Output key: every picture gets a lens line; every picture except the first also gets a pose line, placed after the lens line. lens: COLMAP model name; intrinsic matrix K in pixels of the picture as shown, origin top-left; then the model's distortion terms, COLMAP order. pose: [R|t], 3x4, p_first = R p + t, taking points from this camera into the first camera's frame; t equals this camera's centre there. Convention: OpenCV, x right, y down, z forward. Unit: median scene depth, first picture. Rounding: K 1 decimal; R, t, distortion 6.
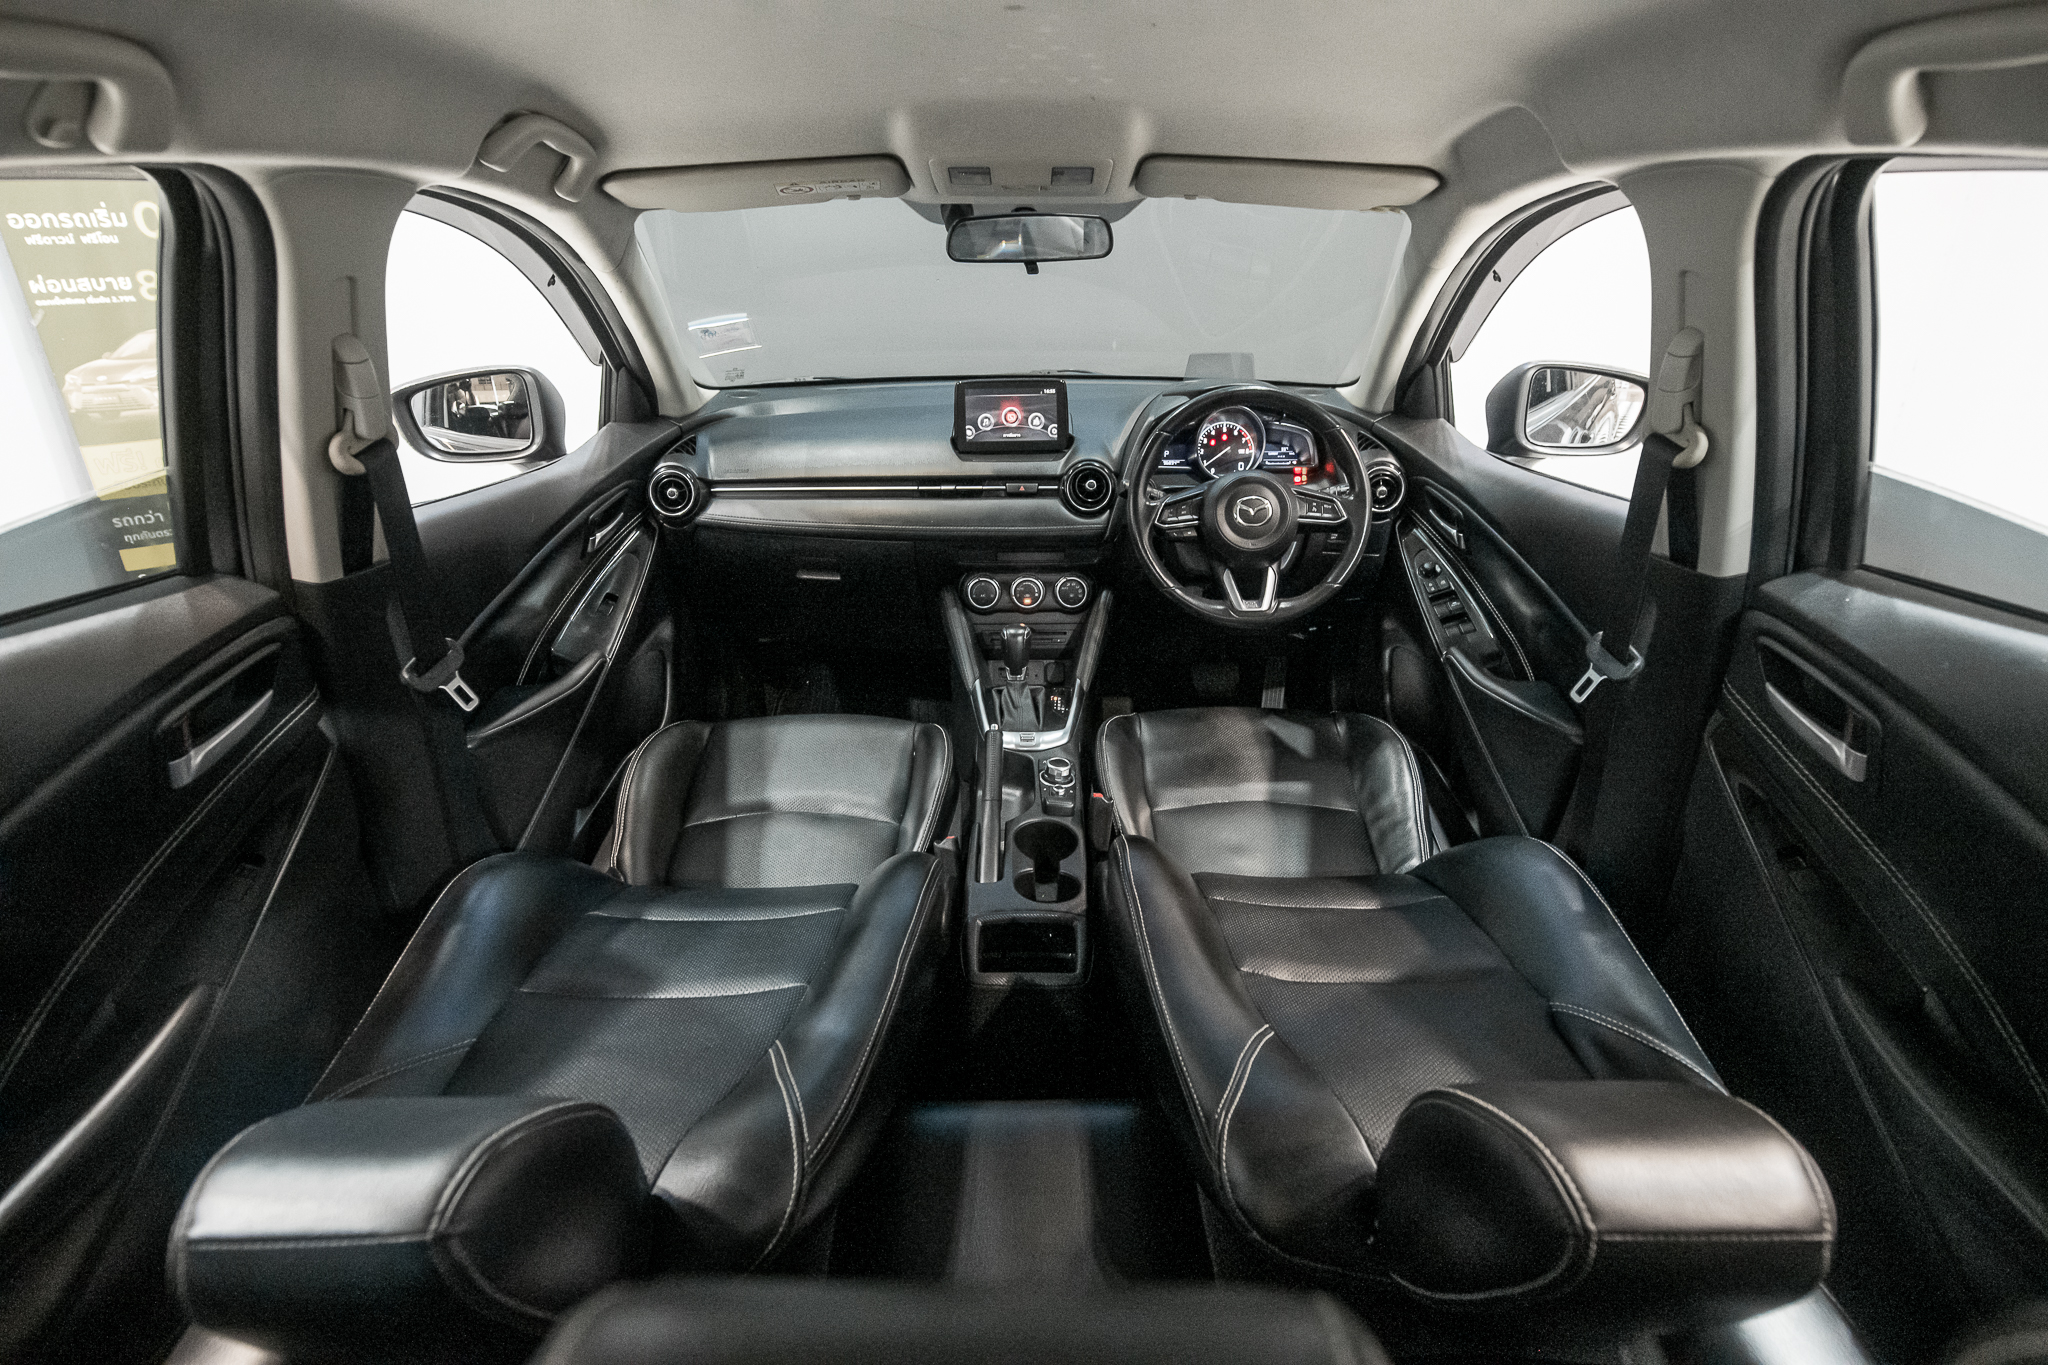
lens RADIAL K [[1112.3, 0, 1024.0], [0, 1112.3, 682.5], [0, 0, 1]] dist [-0.001116, -0.000700]
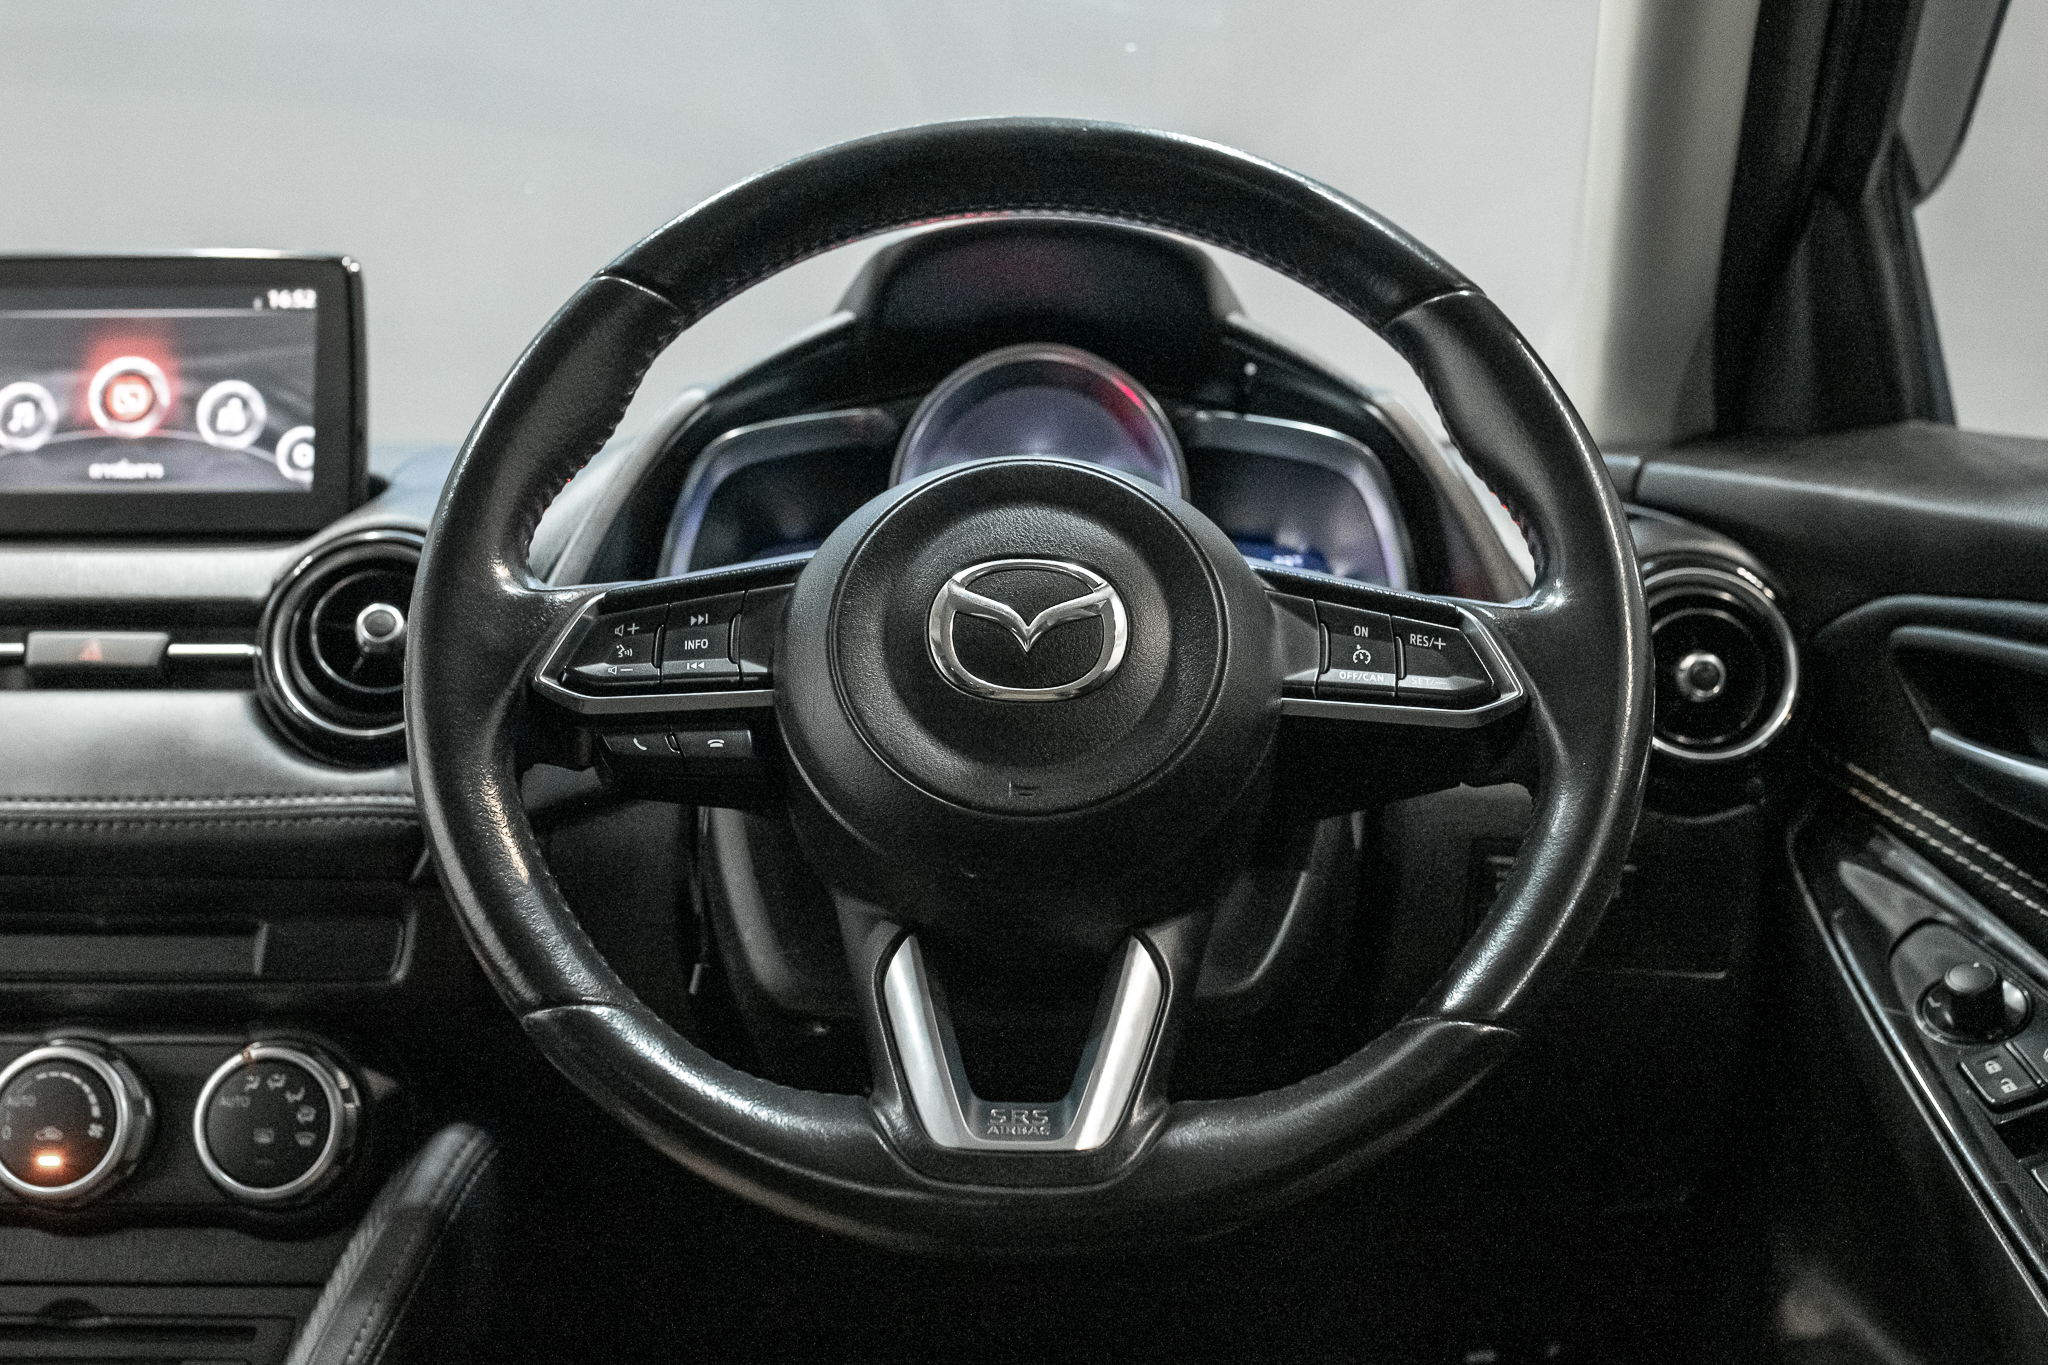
lens RADIAL K [[2291.3, 0, 998.9], [0, 2291.3, 623.4], [0, 0, 1]] dist [-0.127614, 0.260751]
pose [[0.999908, 0.005013, -0.012588, 0.185291], [-0.009668, 0.914893, -0.403580, 0.003100], [0.009494, 0.403665, 0.914858, 0.573756]]
